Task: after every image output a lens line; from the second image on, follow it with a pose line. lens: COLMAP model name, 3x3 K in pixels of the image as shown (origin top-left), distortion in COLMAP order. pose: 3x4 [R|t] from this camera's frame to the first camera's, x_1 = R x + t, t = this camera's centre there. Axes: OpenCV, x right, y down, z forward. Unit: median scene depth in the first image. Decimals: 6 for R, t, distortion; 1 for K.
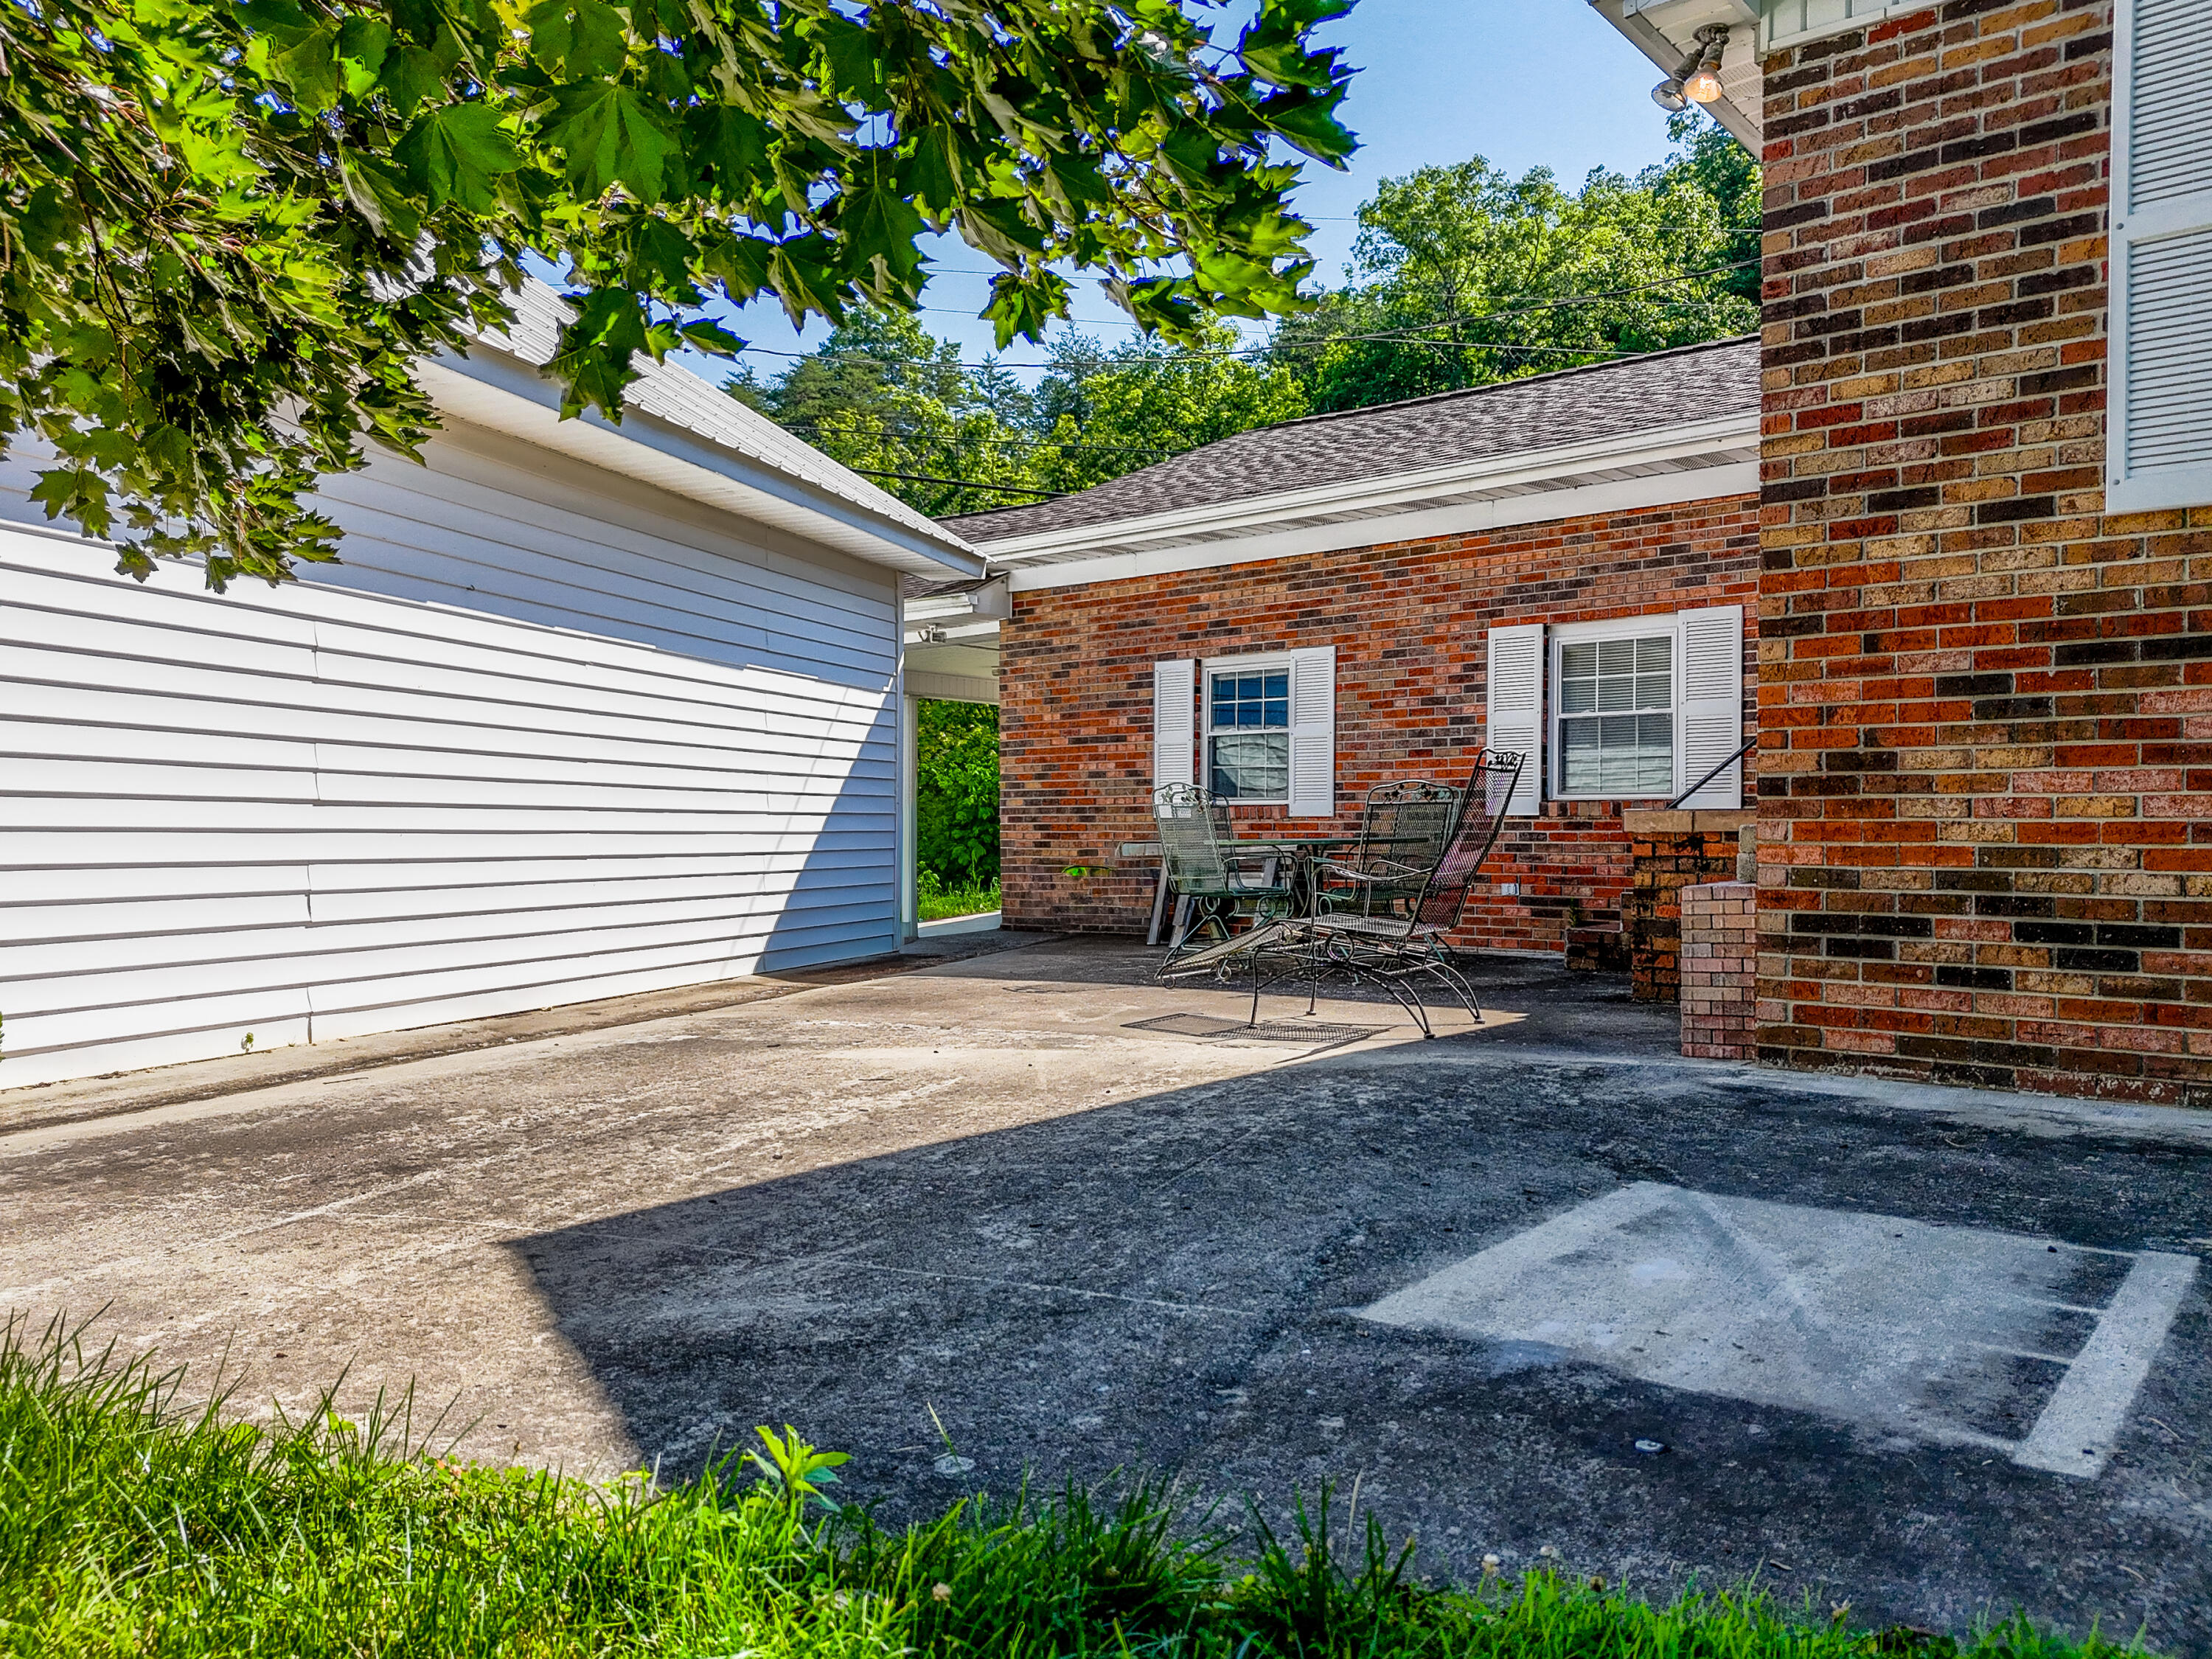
lens RADIAL K [[1613.2, 0, 1105.1], [0, 1613.2, 839.7], [0, 0, 1]] dist [0.104802, -0.126671]
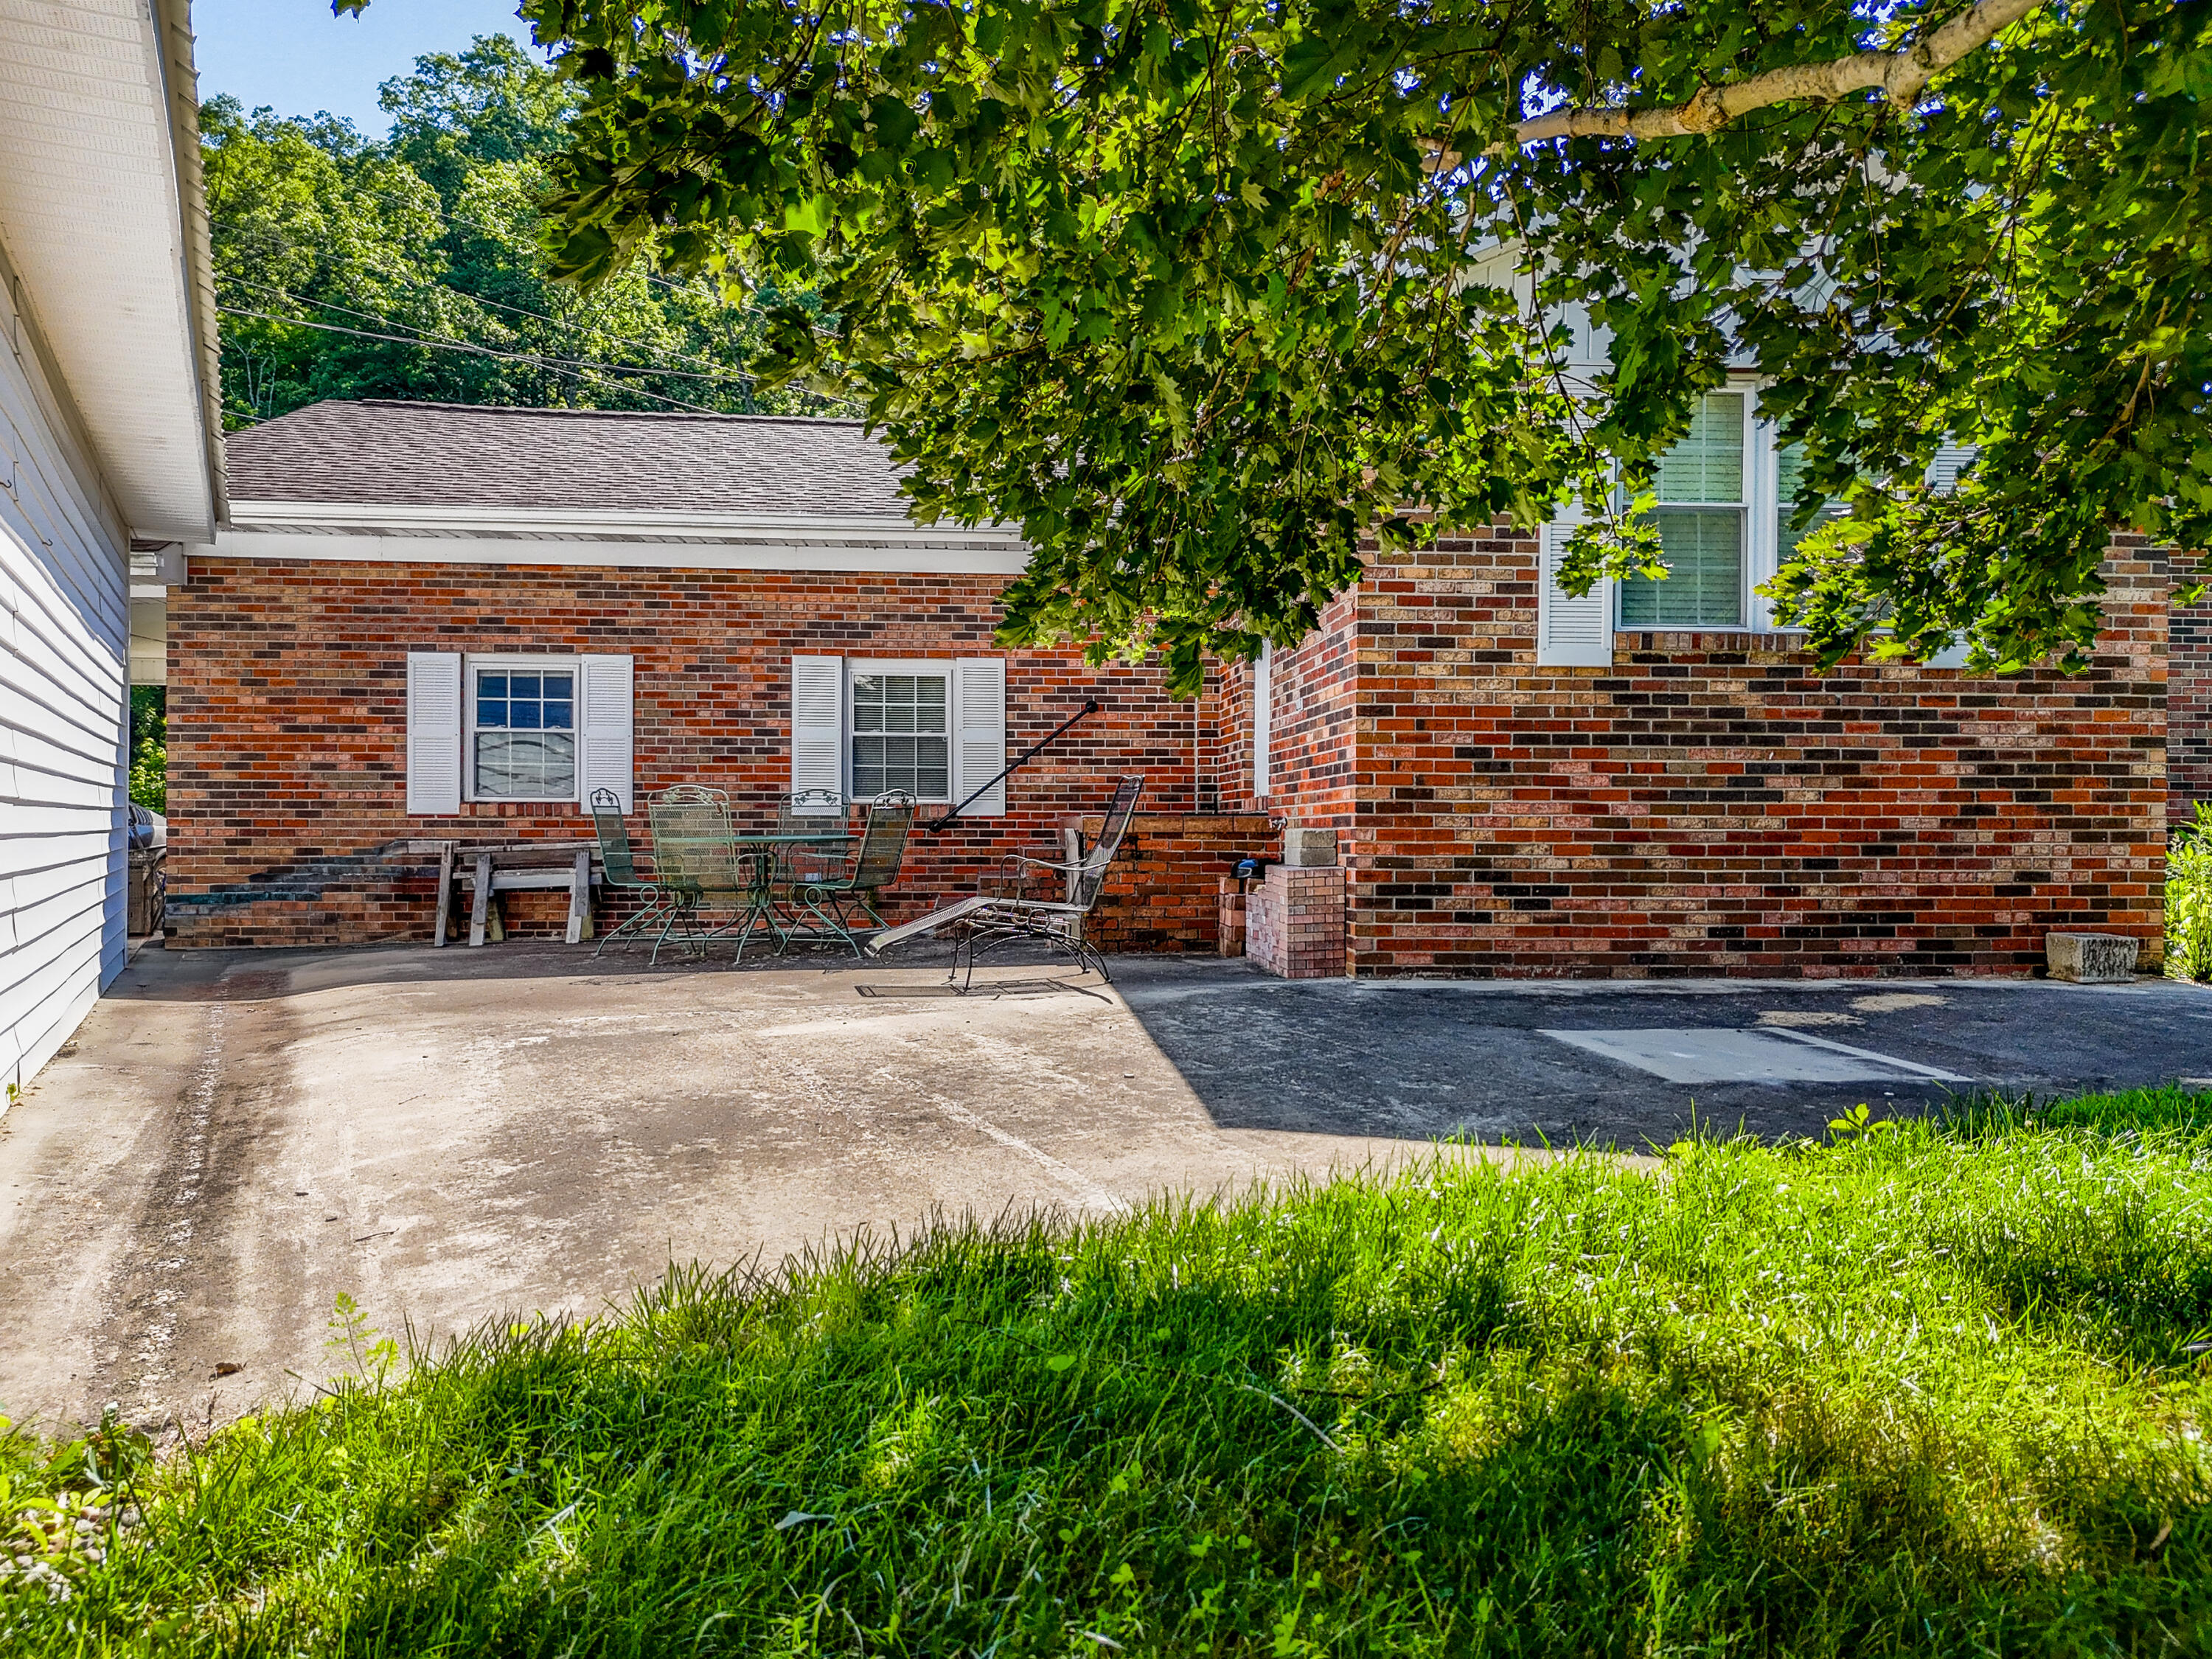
lens RADIAL K [[1613.2, 0, 1105.1], [0, 1613.2, 839.7], [0, 0, 1]] dist [0.104802, -0.126671]
pose [[0.710747, -0.004201, 0.703435, -0.449437], [0.000093, 0.999983, 0.005878, -0.004774], [-0.703447, -0.004113, 0.710736, 0.016119]]
